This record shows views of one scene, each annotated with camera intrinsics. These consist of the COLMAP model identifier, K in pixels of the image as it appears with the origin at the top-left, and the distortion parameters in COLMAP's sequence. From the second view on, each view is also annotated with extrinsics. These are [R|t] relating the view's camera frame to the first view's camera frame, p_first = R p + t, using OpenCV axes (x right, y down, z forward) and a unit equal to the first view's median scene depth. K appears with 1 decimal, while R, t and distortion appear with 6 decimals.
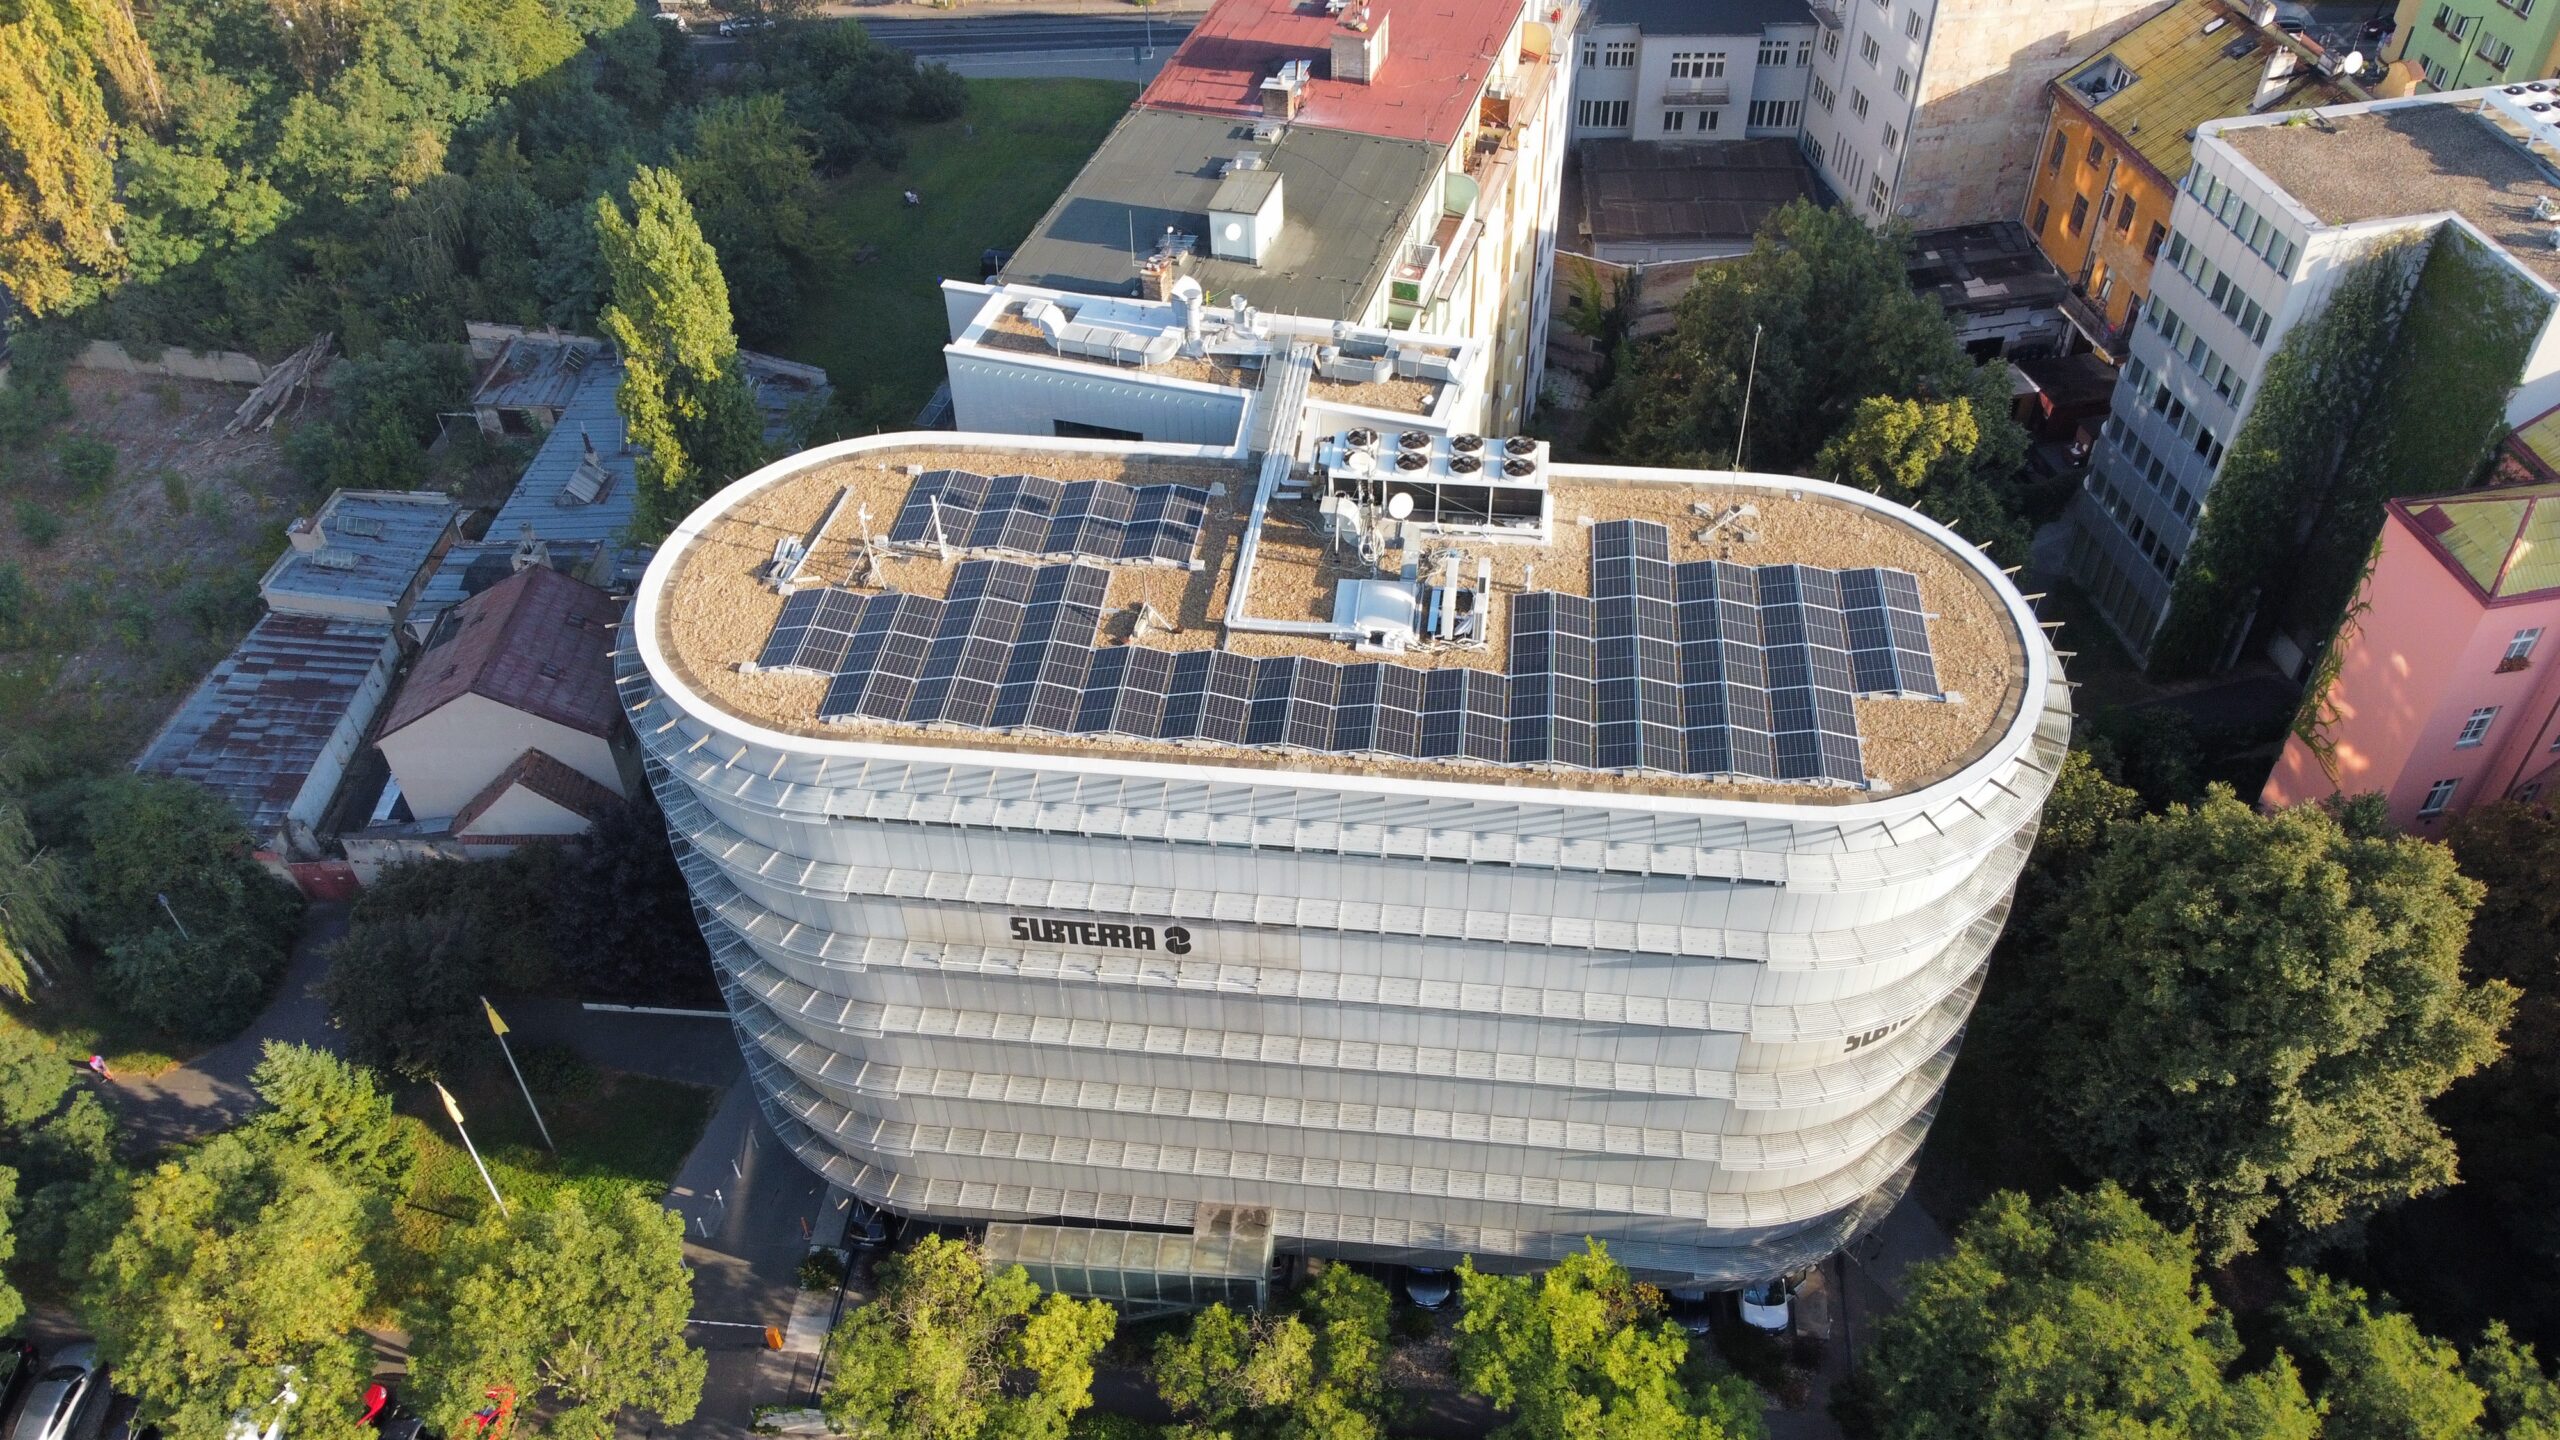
lens RADIAL K [[1946.7, 0, 1280.0], [0, 1946.7, 720.0], [0, 0, 1]] dist [-0.000621, -0.007701]
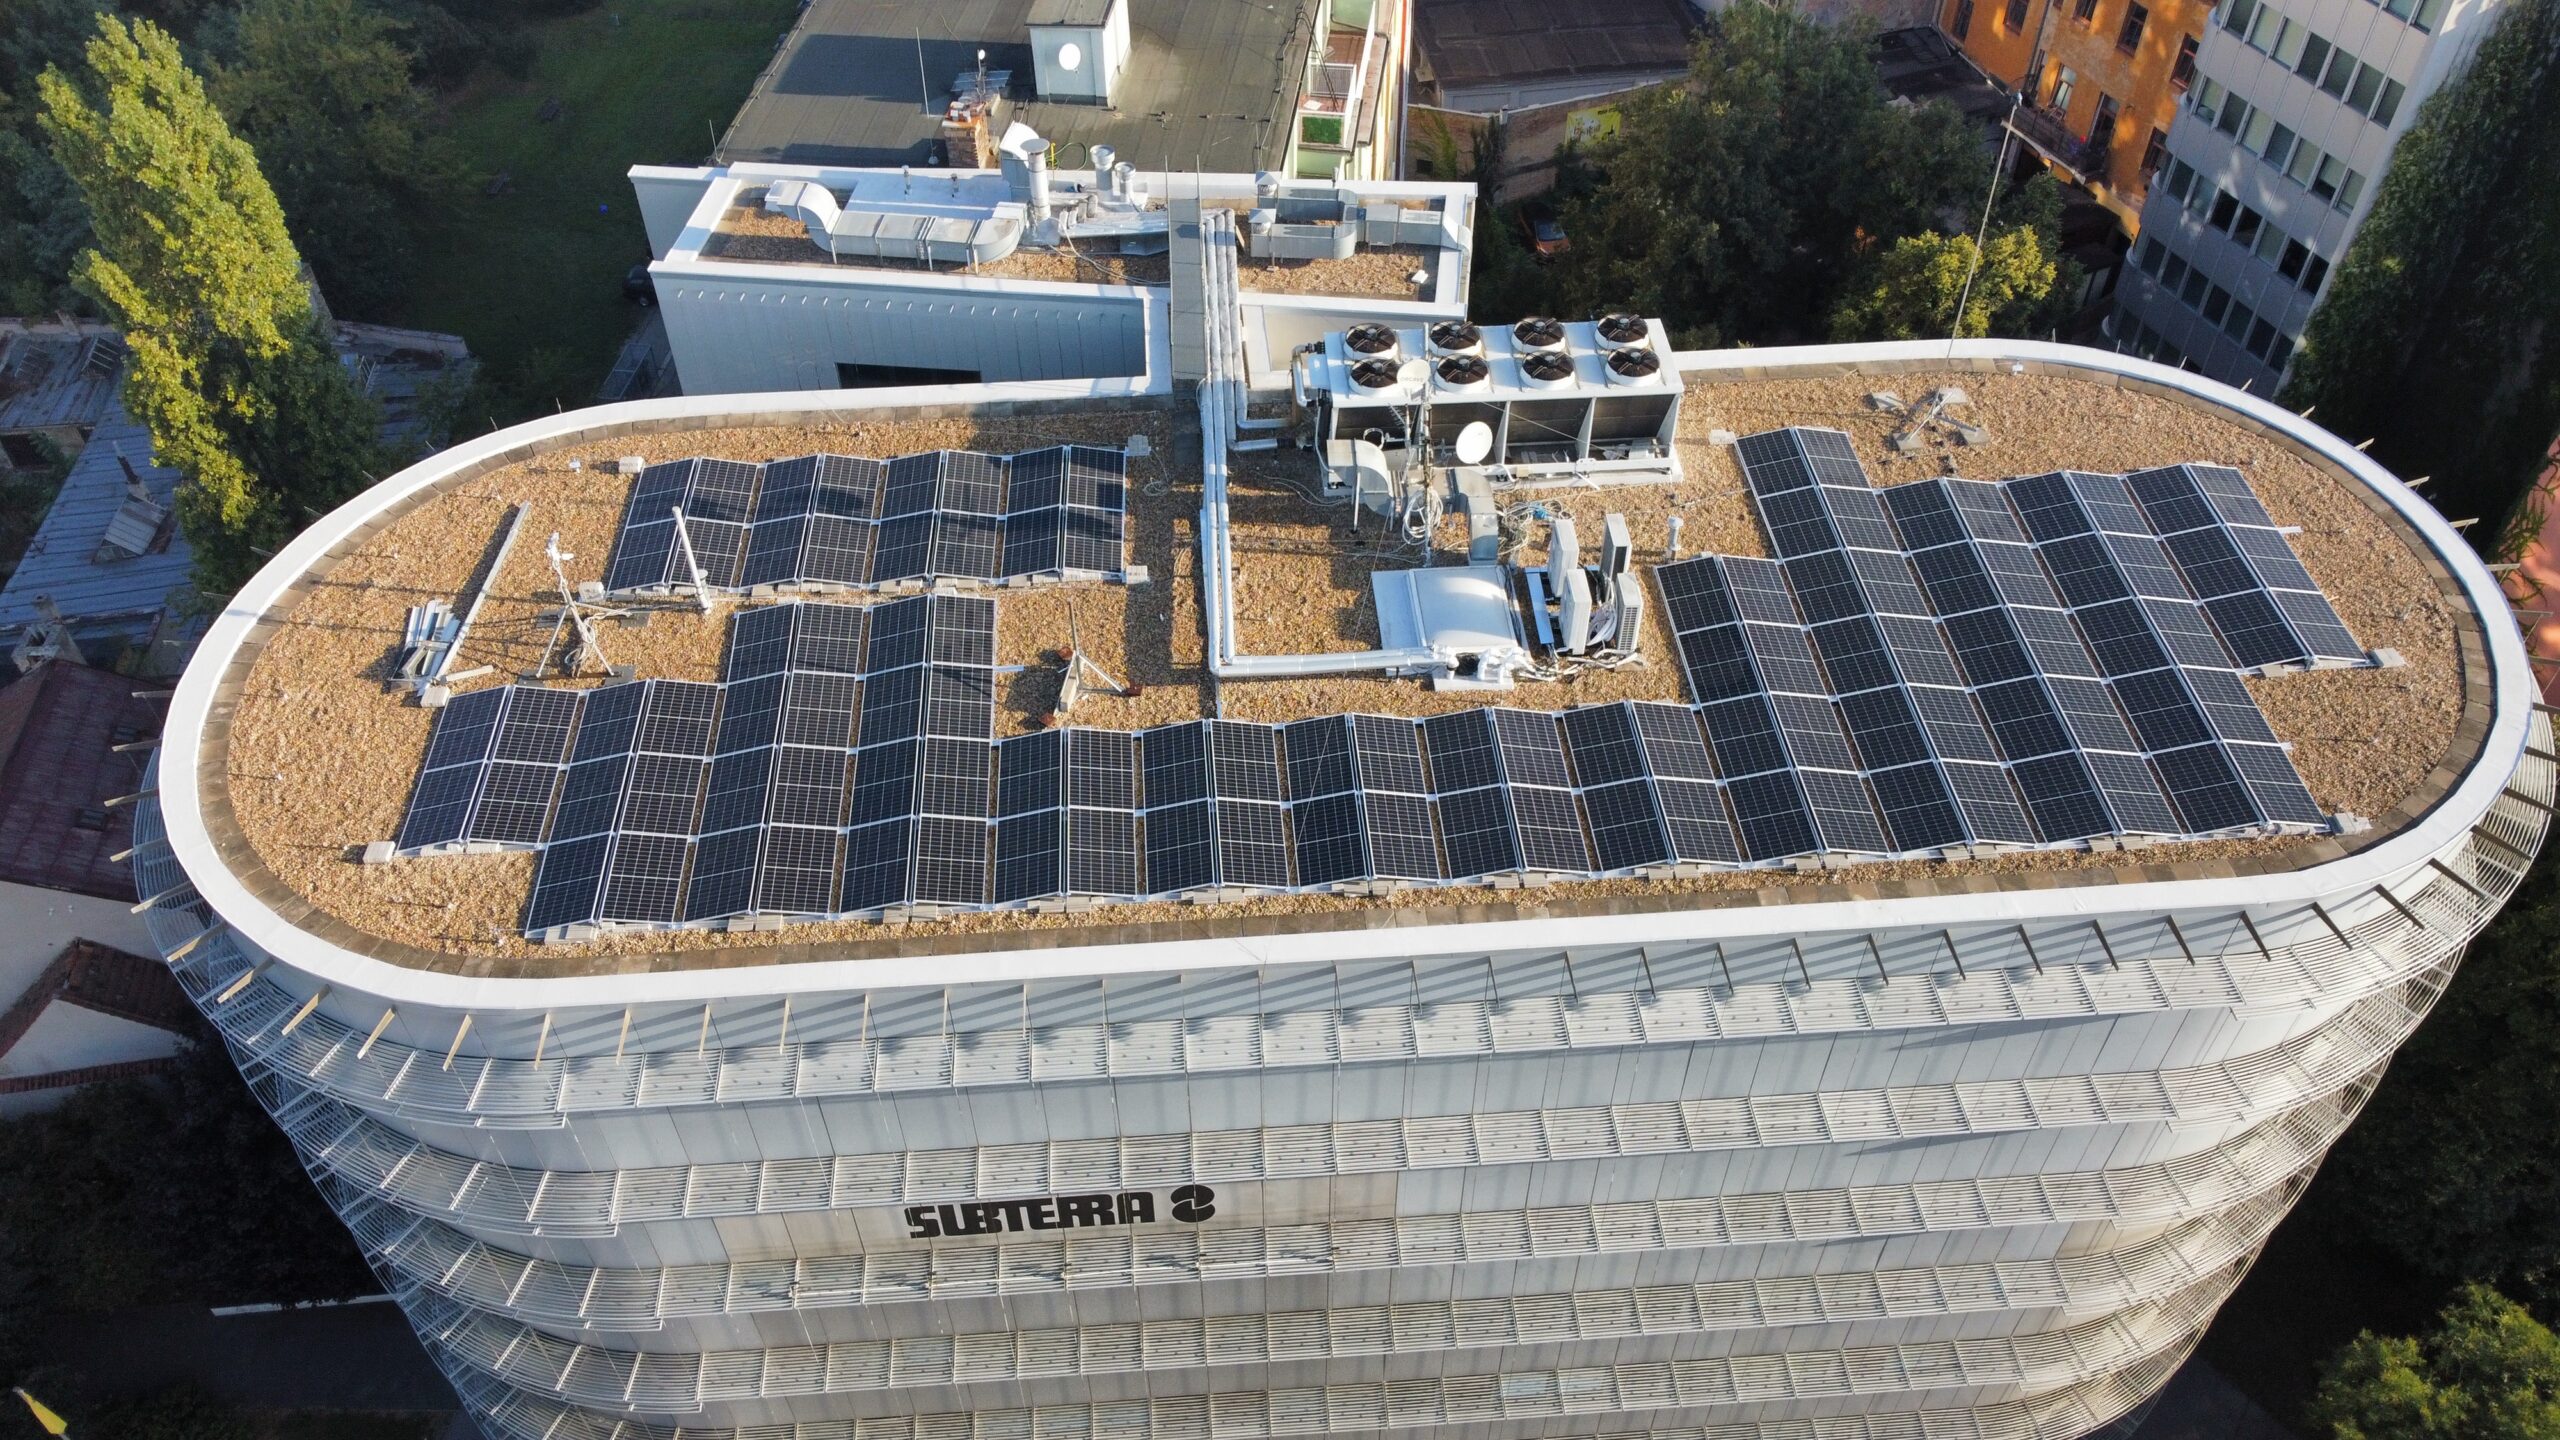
lens RADIAL K [[1946.7, 0, 1280.0], [0, 1946.7, 720.0], [0, 0, 1]] dist [-0.000621, -0.007701]
pose [[0.982705, -0.121263, 0.139949, -0.083427], [0.116392, 0.992293, 0.042510, -0.051774], [-0.144025, -0.025486, 0.989246, 0.368312]]
